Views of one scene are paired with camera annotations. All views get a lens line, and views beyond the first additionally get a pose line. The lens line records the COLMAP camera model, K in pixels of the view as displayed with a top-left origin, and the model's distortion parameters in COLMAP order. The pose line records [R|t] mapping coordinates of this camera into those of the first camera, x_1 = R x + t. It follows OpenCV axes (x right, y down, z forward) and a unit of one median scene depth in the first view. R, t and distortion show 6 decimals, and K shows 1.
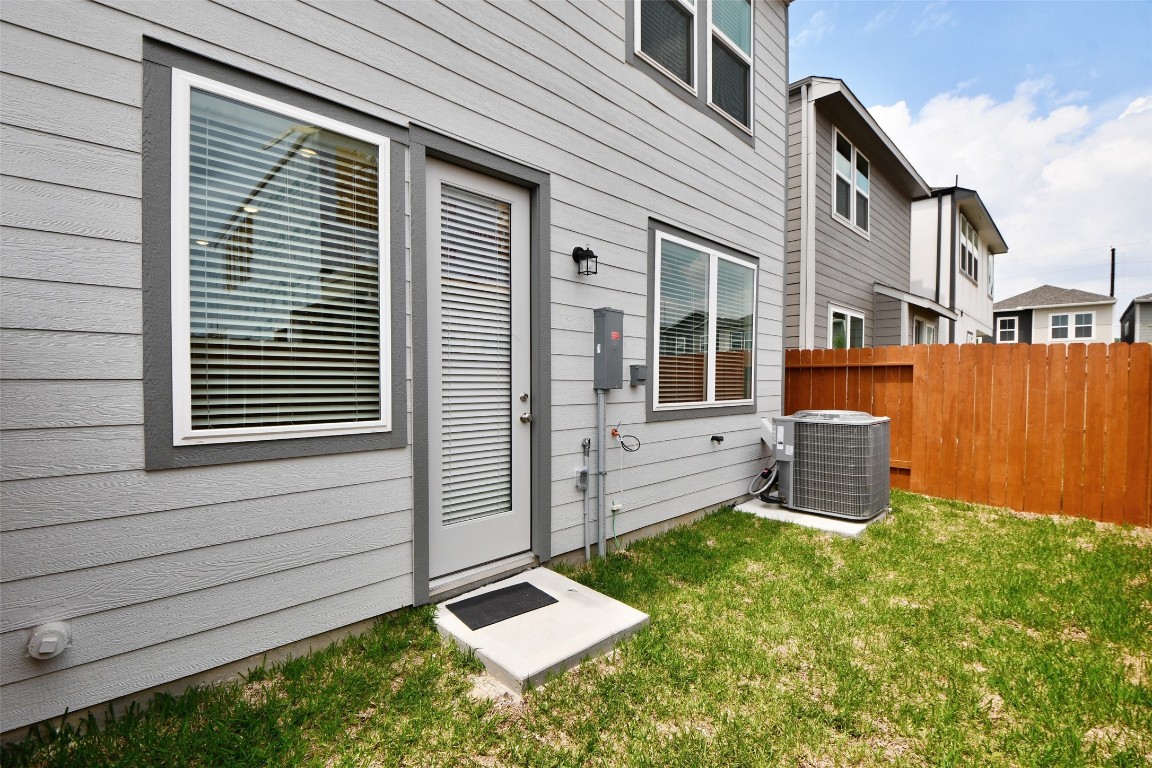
lens RADIAL K [[507.3, 0, 580.8], [0, 507.3, 395.0], [0, 0, 1]] dist [0.001074, -0.016293]
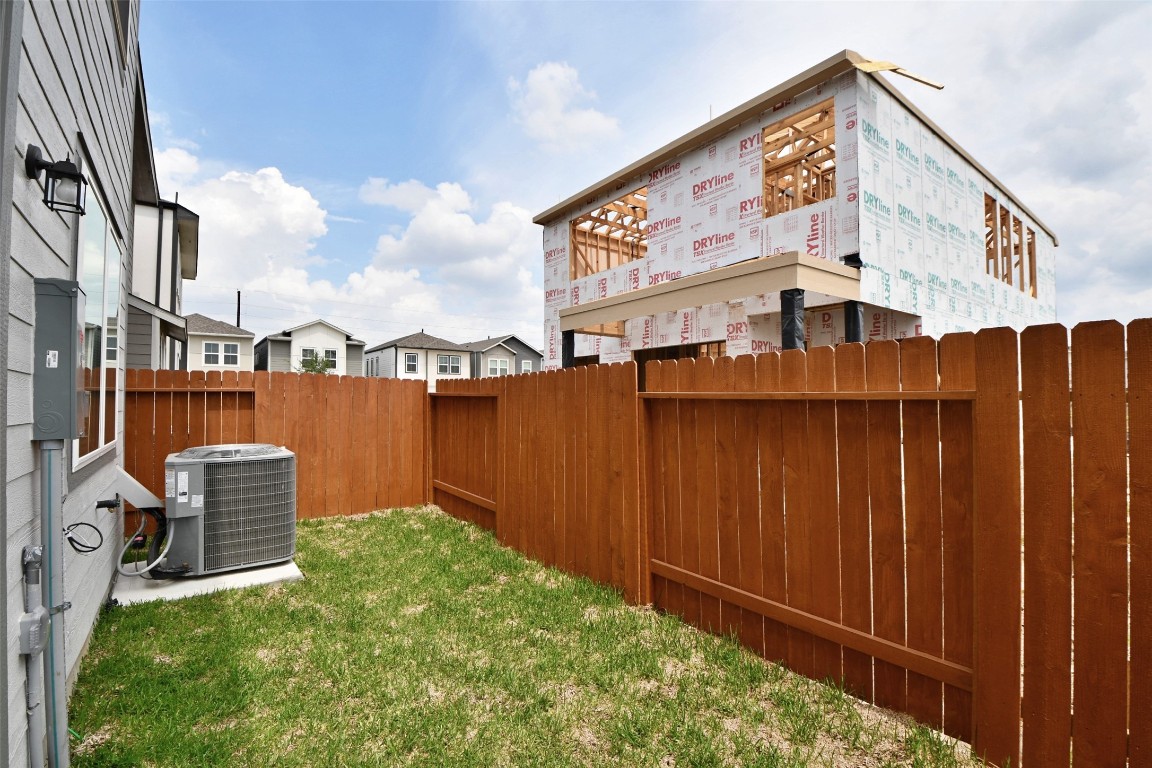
lens RADIAL K [[507.3, 0, 580.8], [0, 507.3, 395.0], [0, 0, 1]] dist [0.001074, -0.016293]
pose [[0.136756, 0.006236, 0.990585, -0.272145], [0.035108, 0.999321, -0.011137, -0.024409], [-0.989982, 0.036300, 0.136444, 0.300201]]
